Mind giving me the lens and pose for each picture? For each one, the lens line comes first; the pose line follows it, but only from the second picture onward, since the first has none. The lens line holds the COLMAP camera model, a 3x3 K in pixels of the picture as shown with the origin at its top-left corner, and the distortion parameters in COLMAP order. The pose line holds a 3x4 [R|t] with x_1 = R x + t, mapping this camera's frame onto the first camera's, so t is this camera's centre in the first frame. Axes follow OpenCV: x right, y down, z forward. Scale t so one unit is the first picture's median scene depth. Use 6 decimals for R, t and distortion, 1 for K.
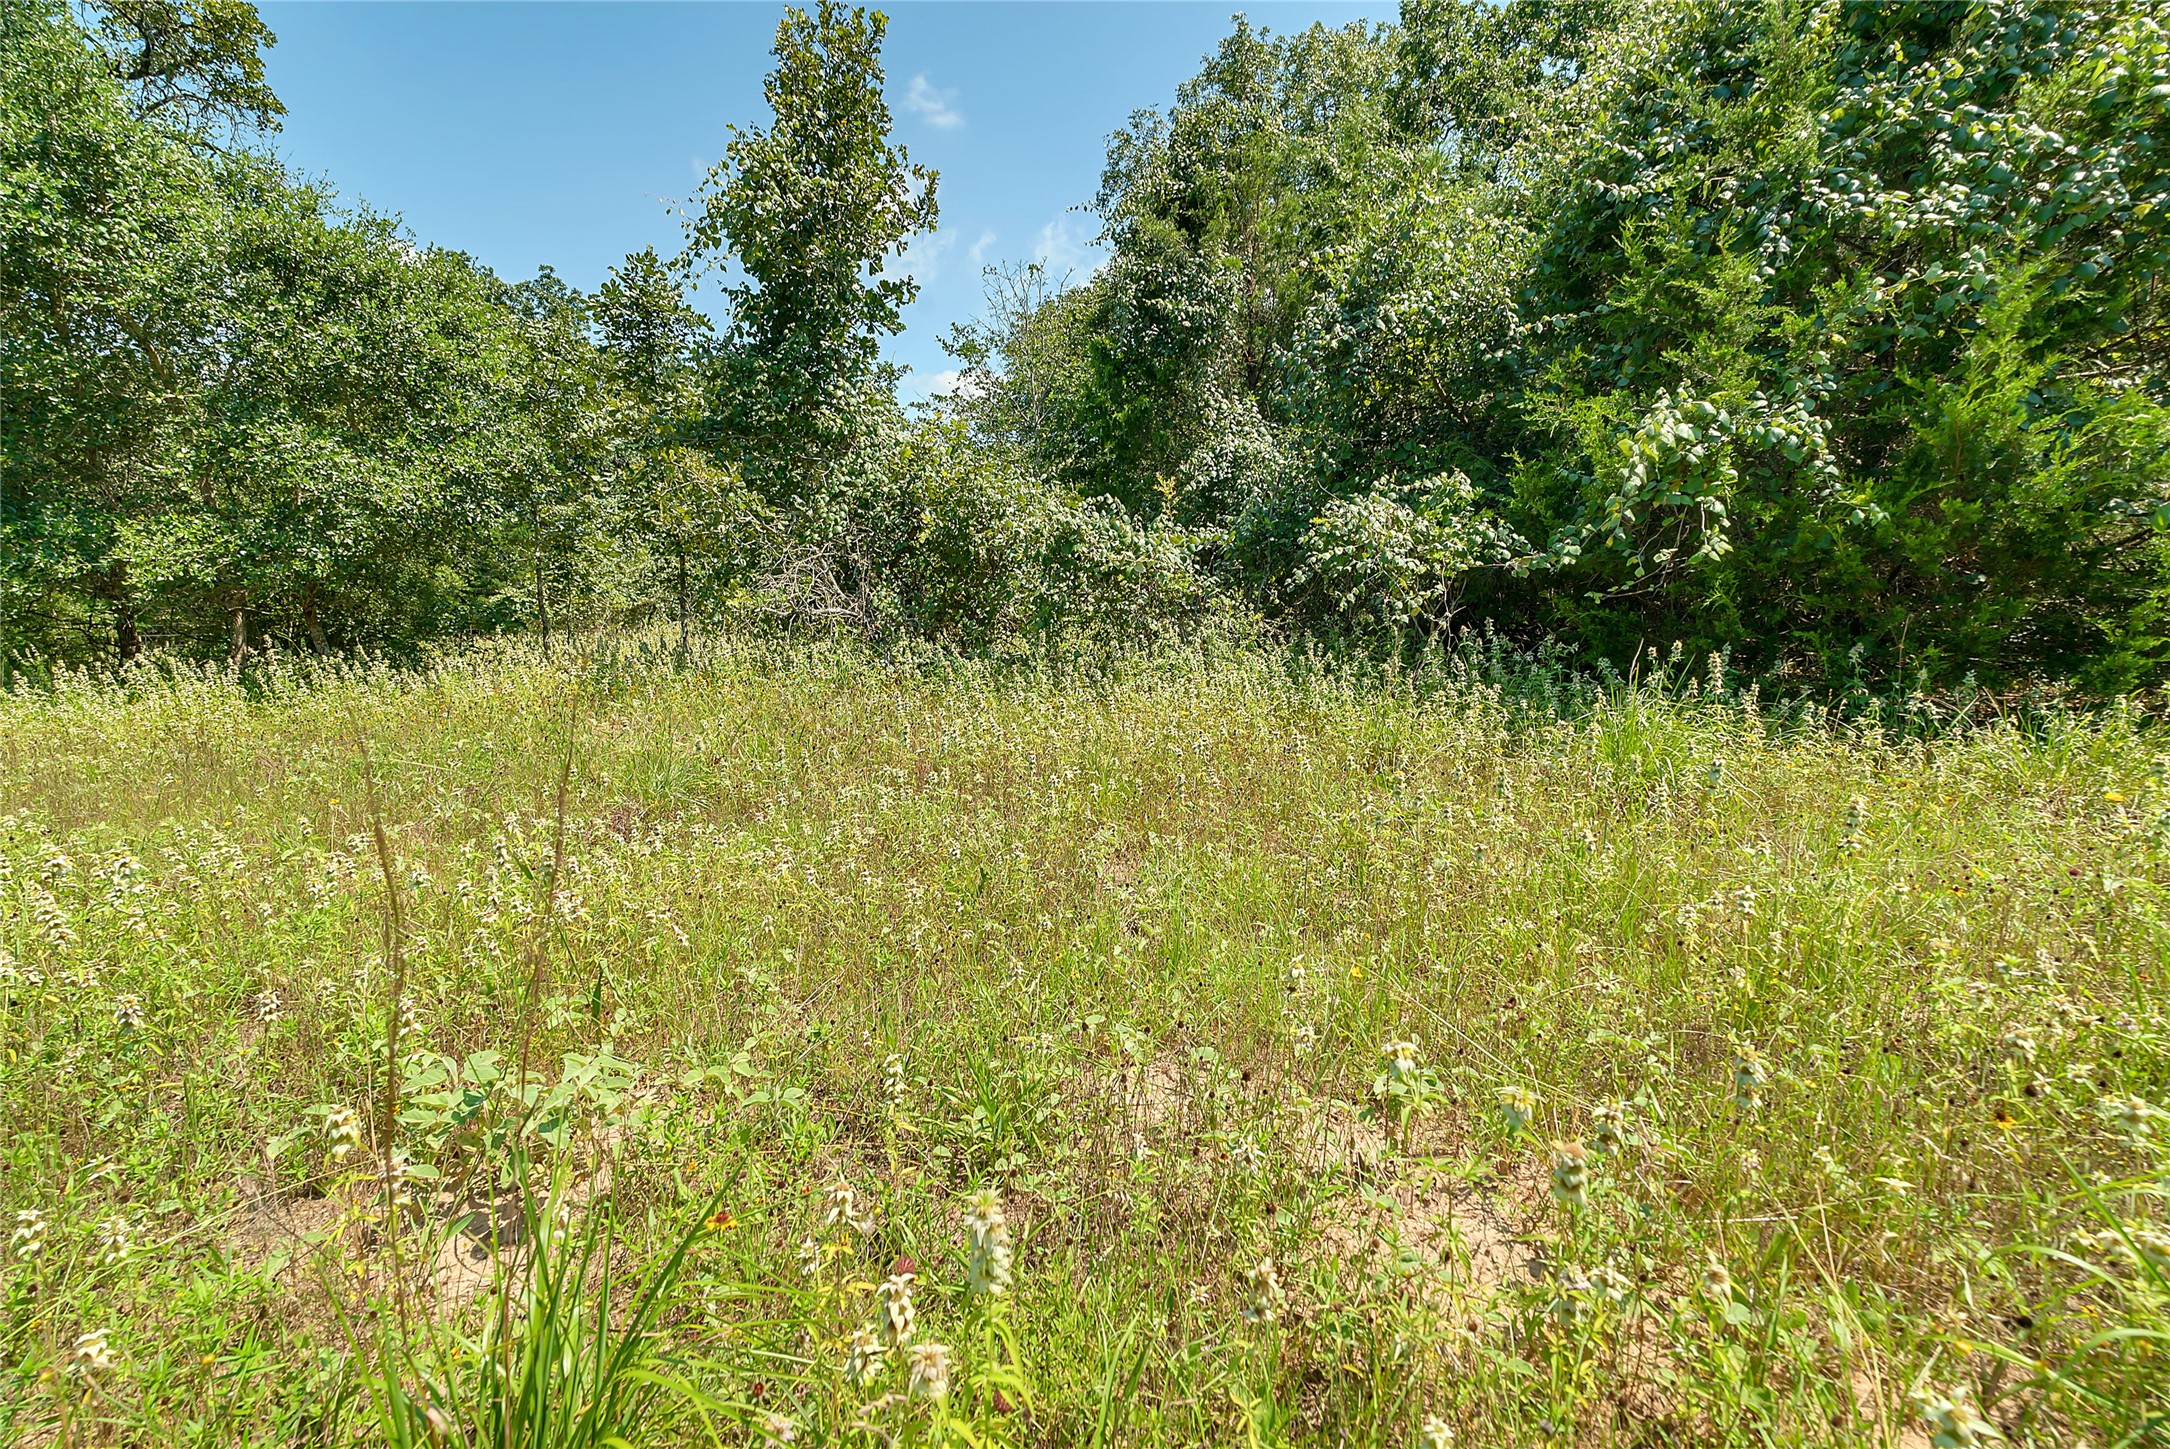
lens RADIAL K [[989.0, 0, 1098.8], [0, 989.0, 723.2], [0, 0, 1]] dist [-0.003253, -0.000065]
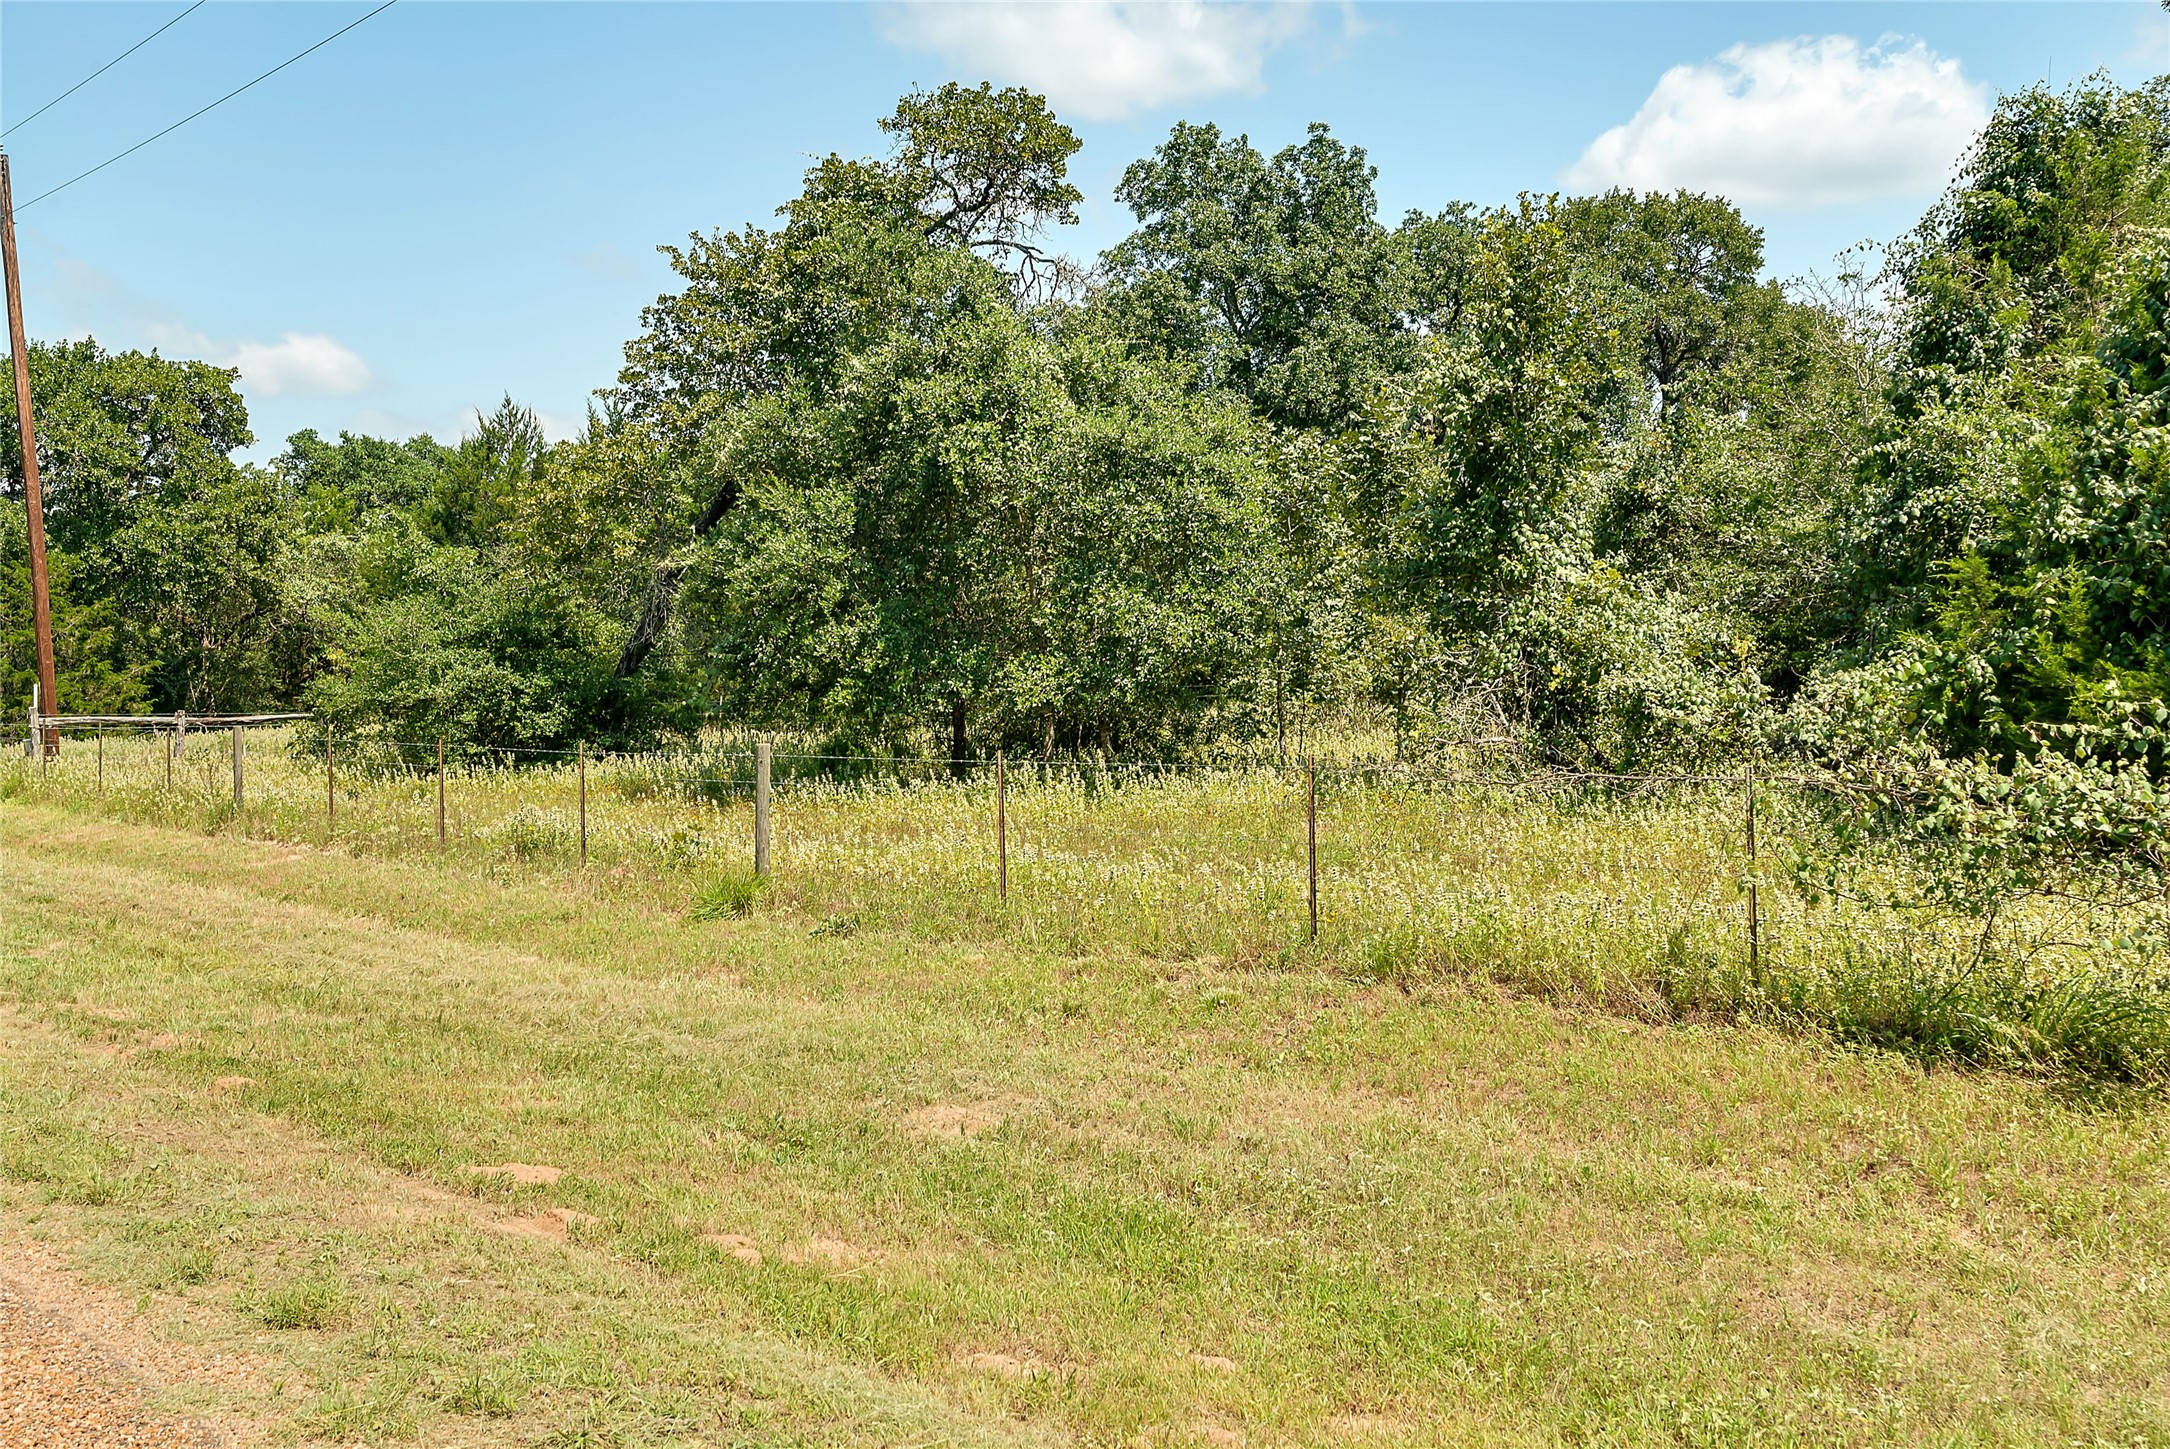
lens RADIAL K [[2144.4, 0, 1098.7], [0, 2144.4, 723.1], [0, 0, 1]] dist [0.008570, -0.003665]
pose [[0.825410, 0.017312, -0.564268, 0.732304], [-0.052321, 0.997574, -0.045928, 0.008309], [0.562104, 0.067433, 0.824313, -1.283743]]
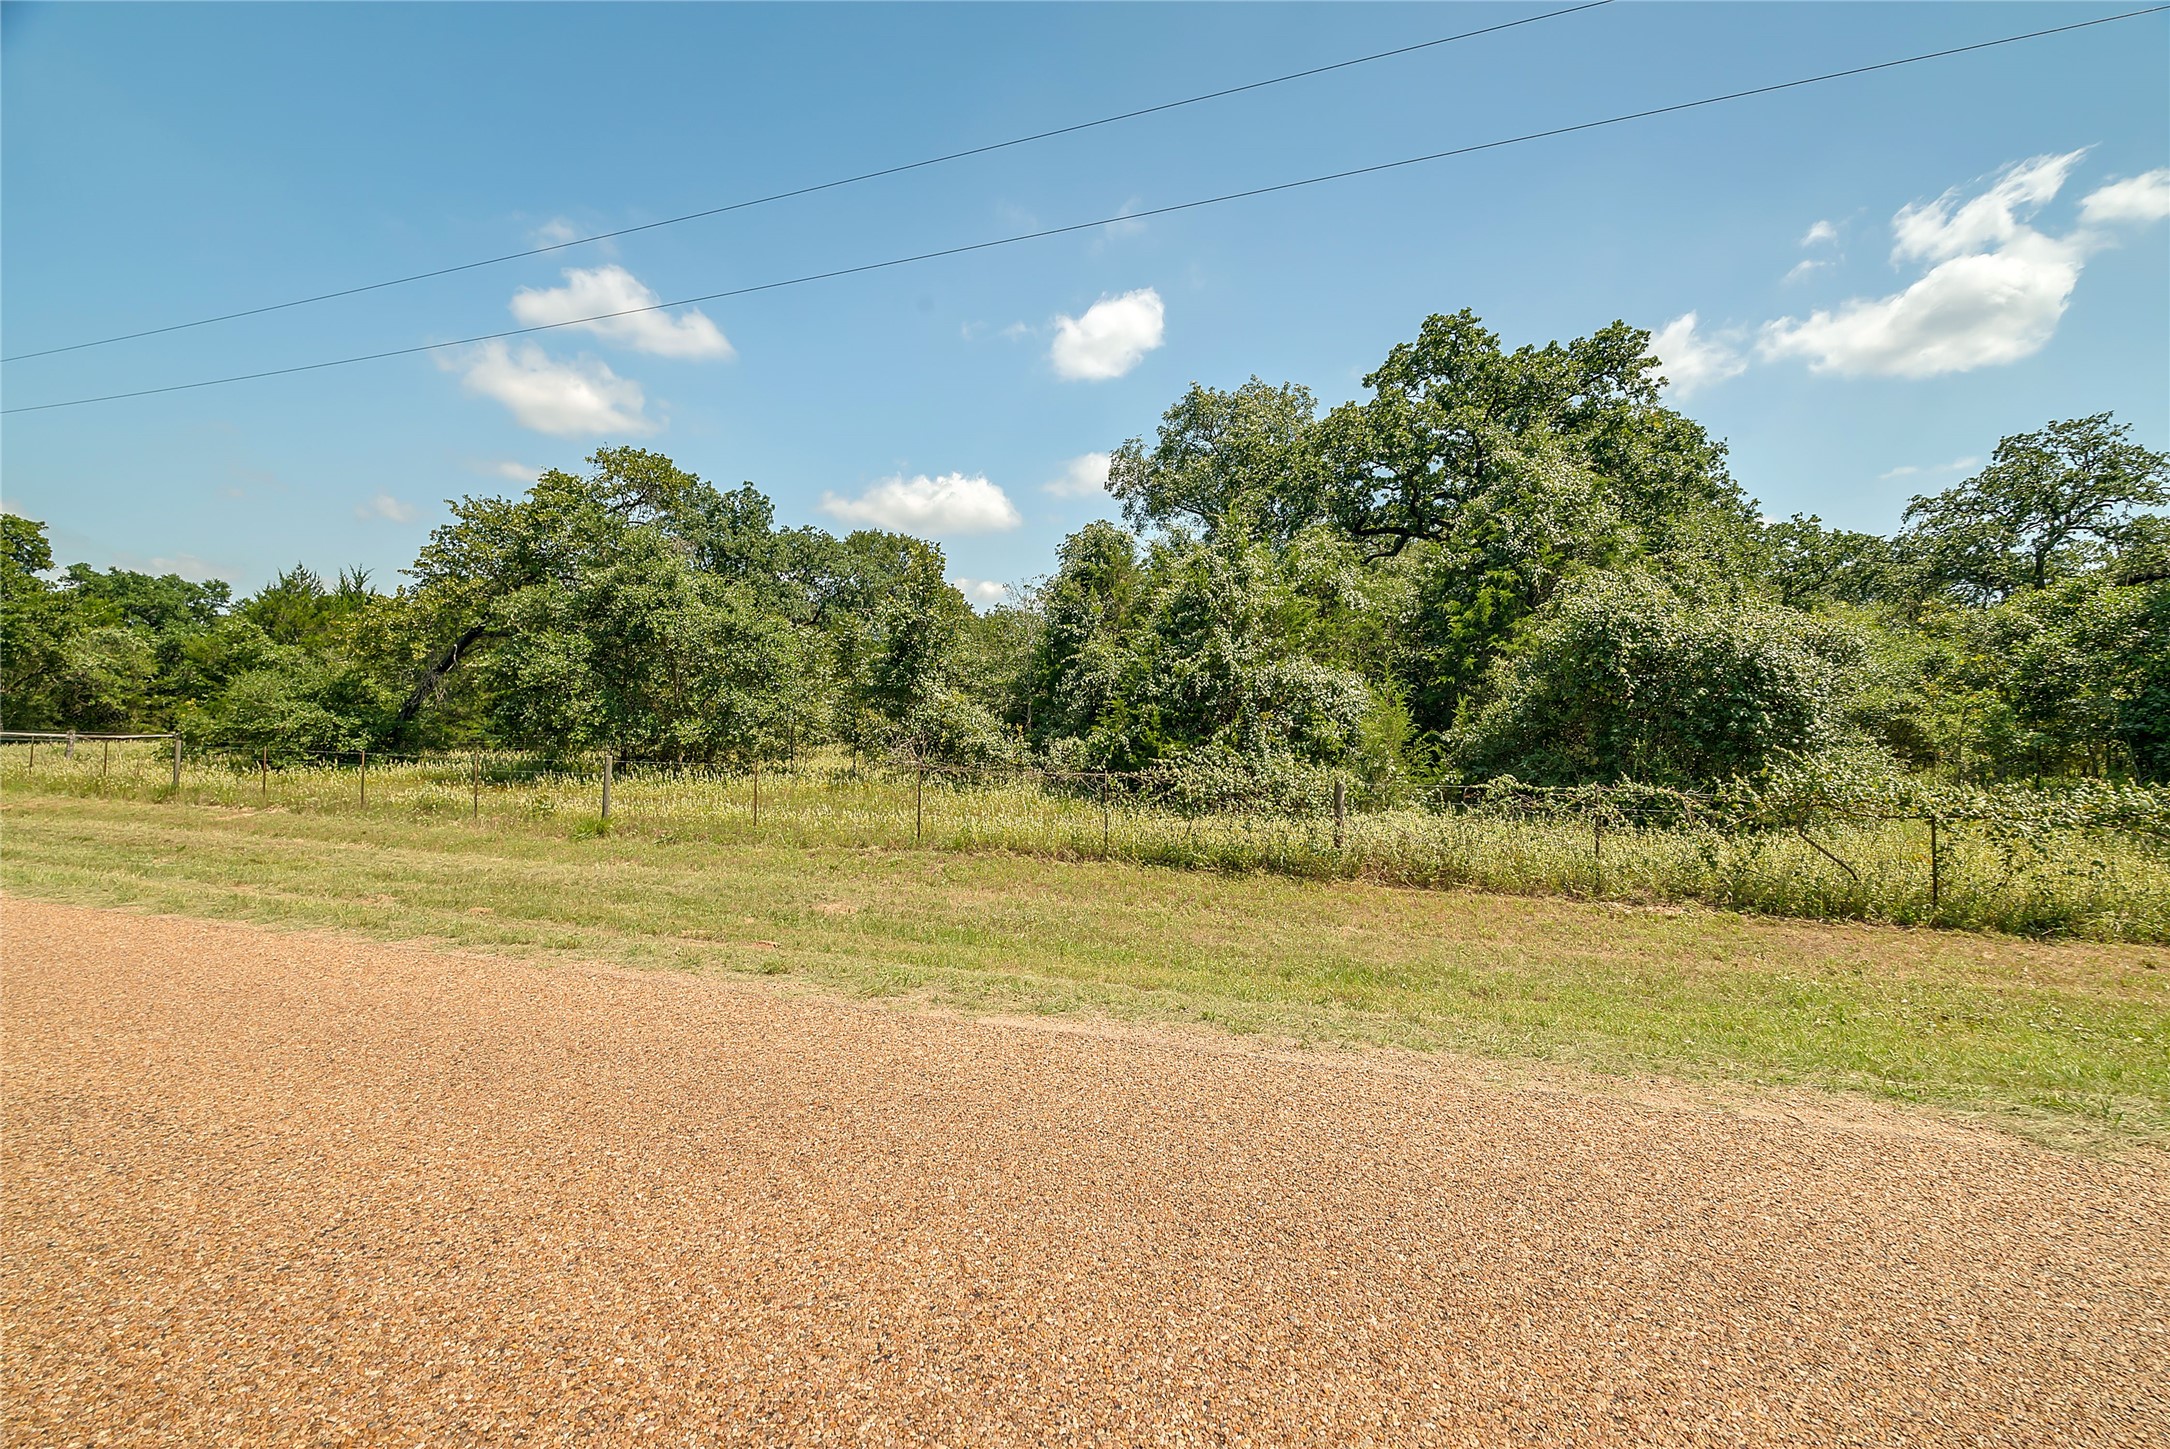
lens RADIAL K [[953.3, 0, 1095.7], [0, 953.3, 723.8], [0, 0, 1]] dist [-0.004690, -0.000216]
pose [[0.995134, 0.034530, -0.092283, 0.477880], [-0.044506, 0.993118, -0.108331, 0.049494], [0.087907, 0.111911, 0.989822, -1.592351]]
